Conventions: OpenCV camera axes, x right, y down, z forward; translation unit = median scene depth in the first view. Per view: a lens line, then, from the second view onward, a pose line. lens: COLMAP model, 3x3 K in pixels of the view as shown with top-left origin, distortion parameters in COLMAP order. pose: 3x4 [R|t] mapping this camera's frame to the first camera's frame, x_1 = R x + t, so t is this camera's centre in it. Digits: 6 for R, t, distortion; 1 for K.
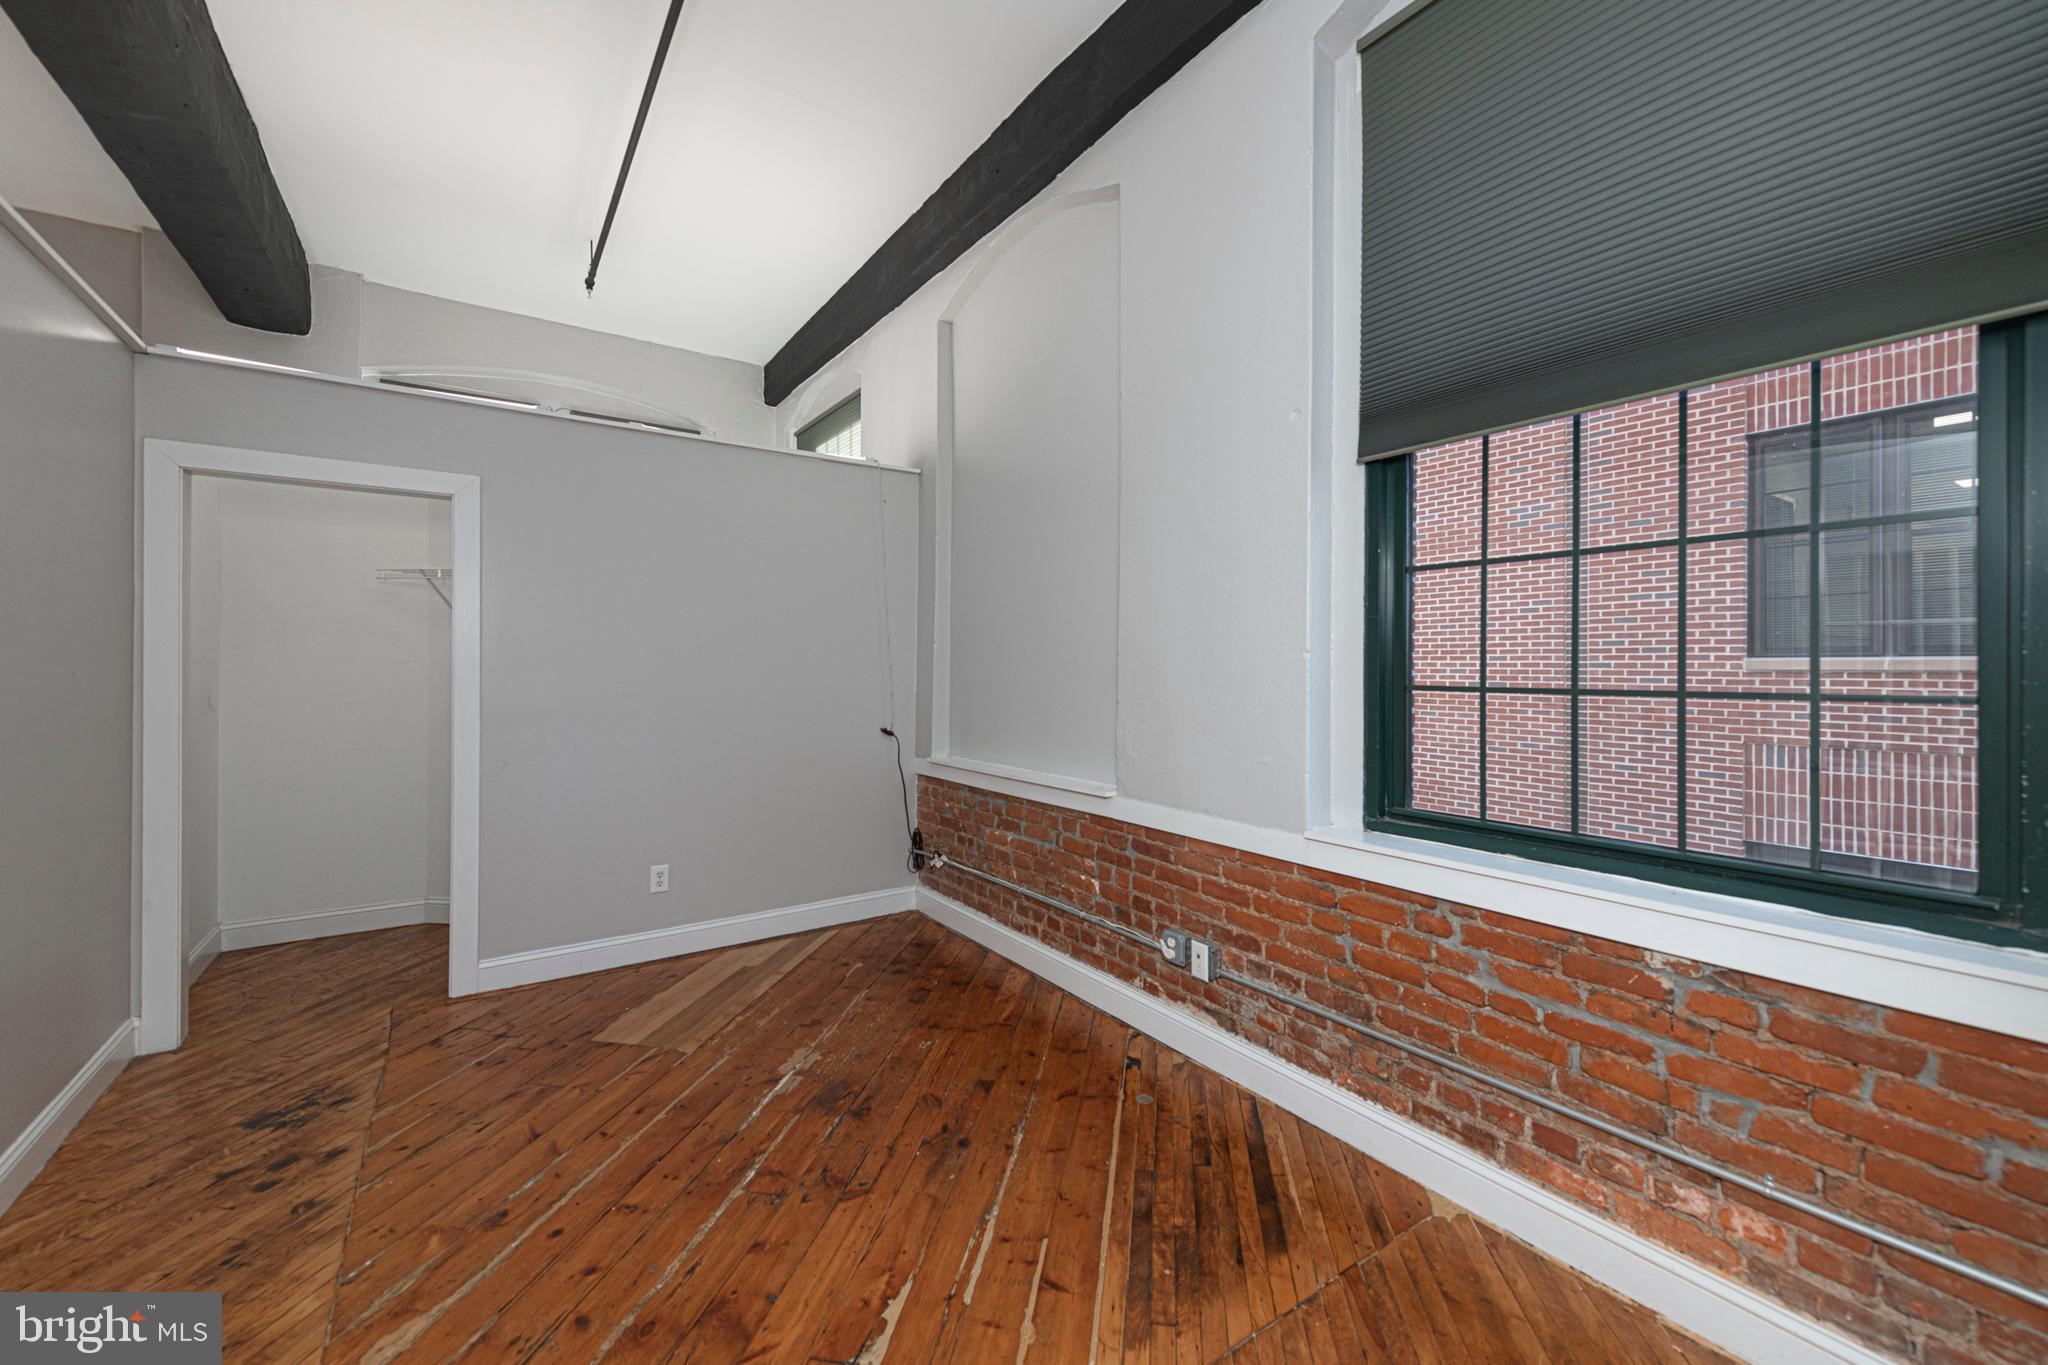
lens RADIAL K [[818.9, 0, 1028.7], [0, 818.9, 667.4], [0, 0, 1]] dist [0.016499, -0.005379]
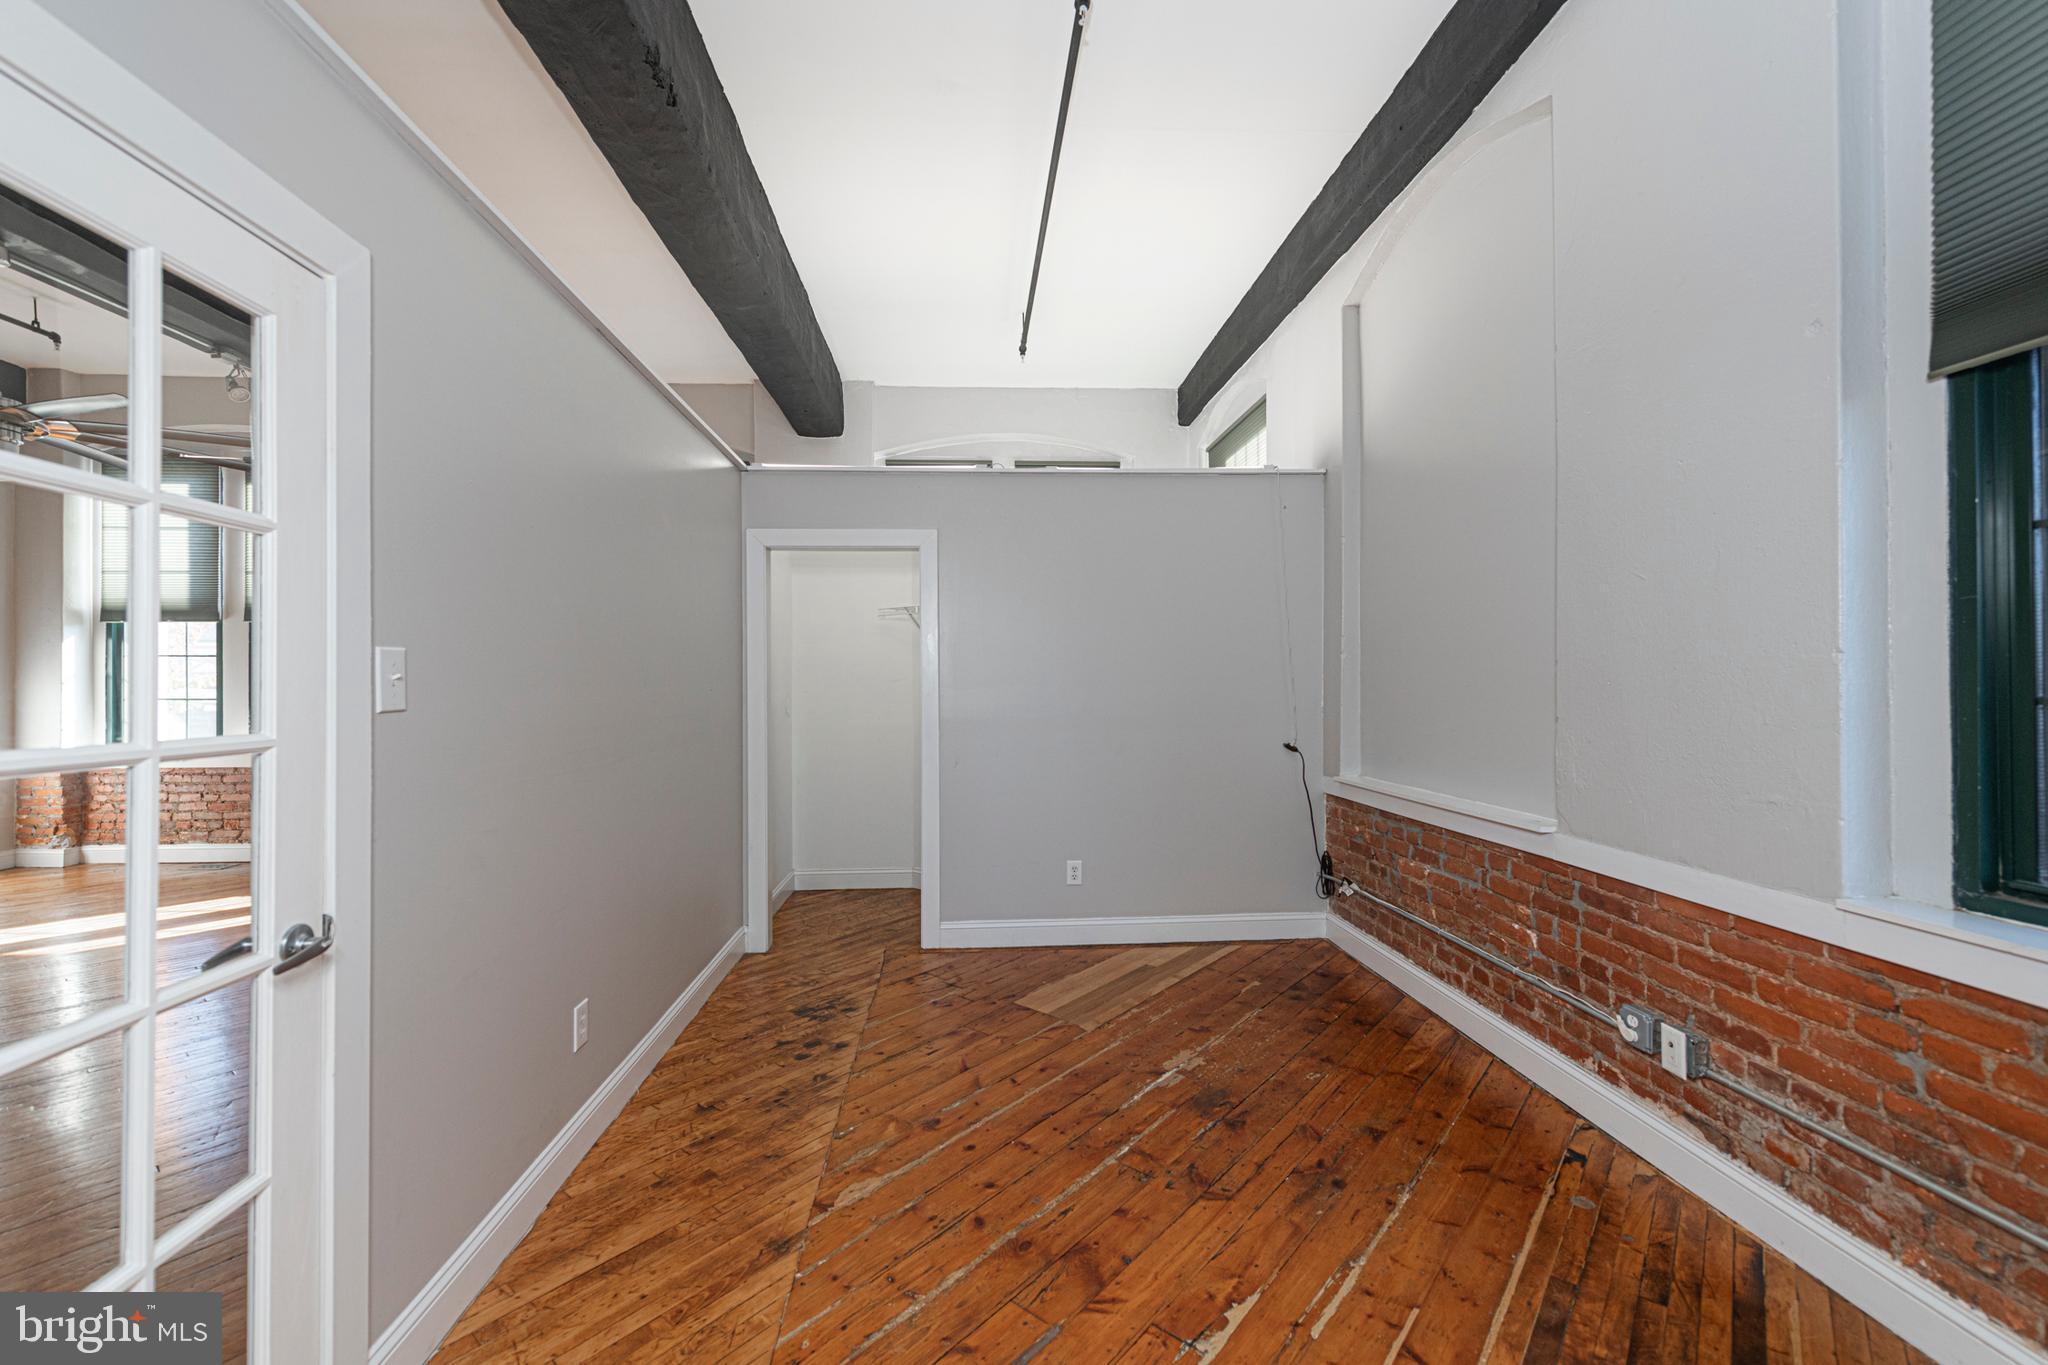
lens RADIAL K [[837.9, 0, 1001.8], [0, 837.9, 678.4], [0, 0, 1]] dist [0.015942, -0.006035]
pose [[0.850401, -0.012495, -0.525986, 0.094314], [0.010304, 0.999922, -0.007094, 0.001960], [0.526034, 0.000613, 0.850464, -0.021660]]
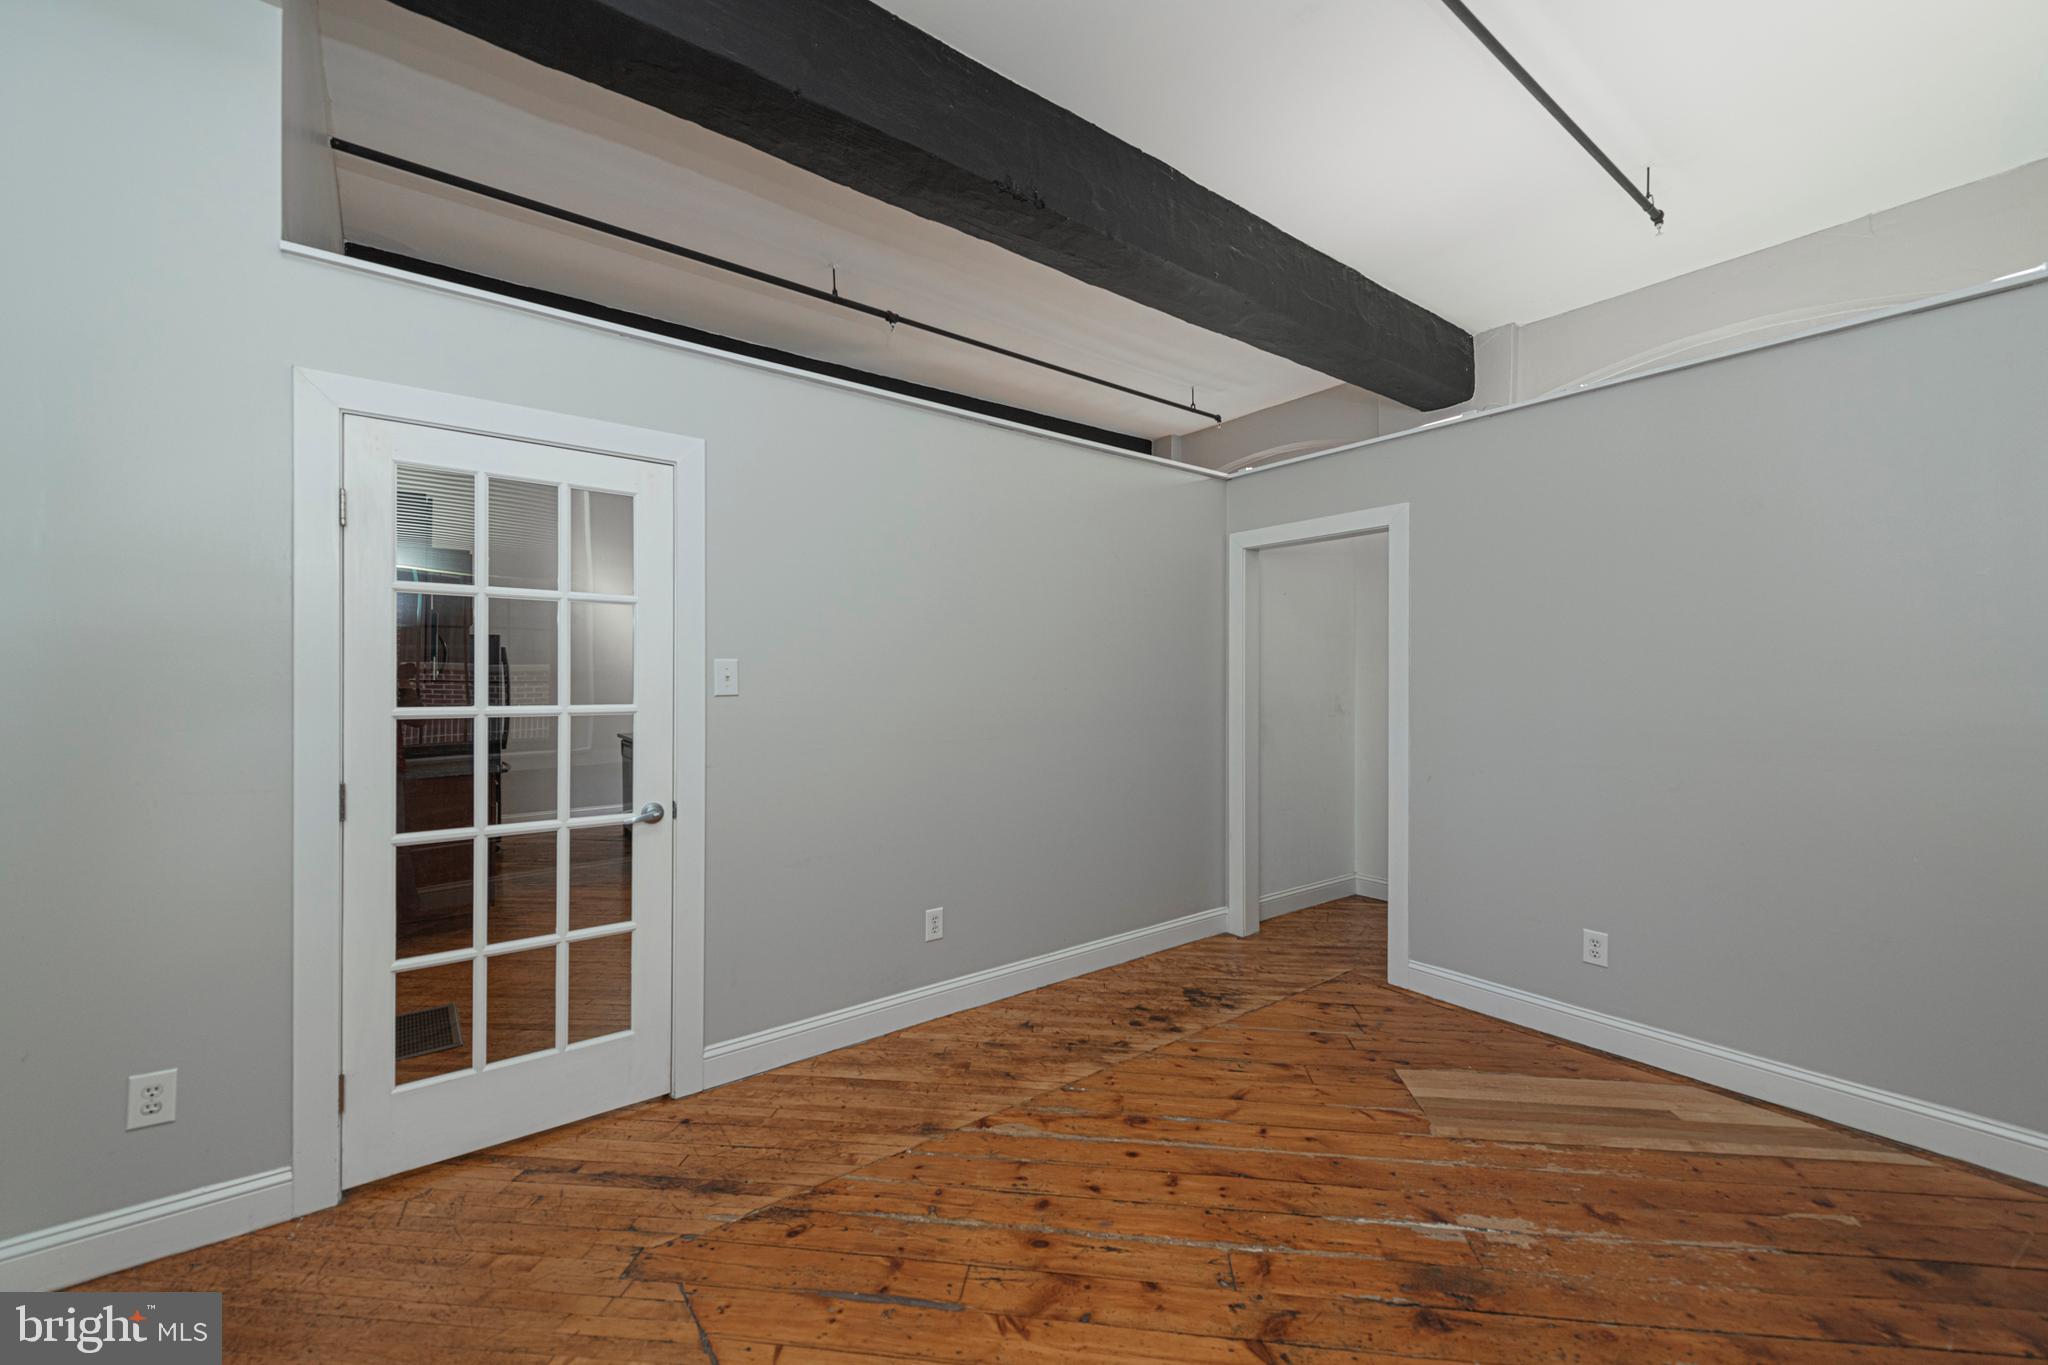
lens RADIAL K [[801.6, 0, 1028.8], [0, 801.6, 680.4], [0, 0, 1]] dist [0.015193, -0.005056]
pose [[0.046032, -0.003122, -0.998935, 0.432665], [0.000462, 0.999995, -0.003104, 0.000954], [0.998940, -0.000318, 0.046033, 0.585555]]
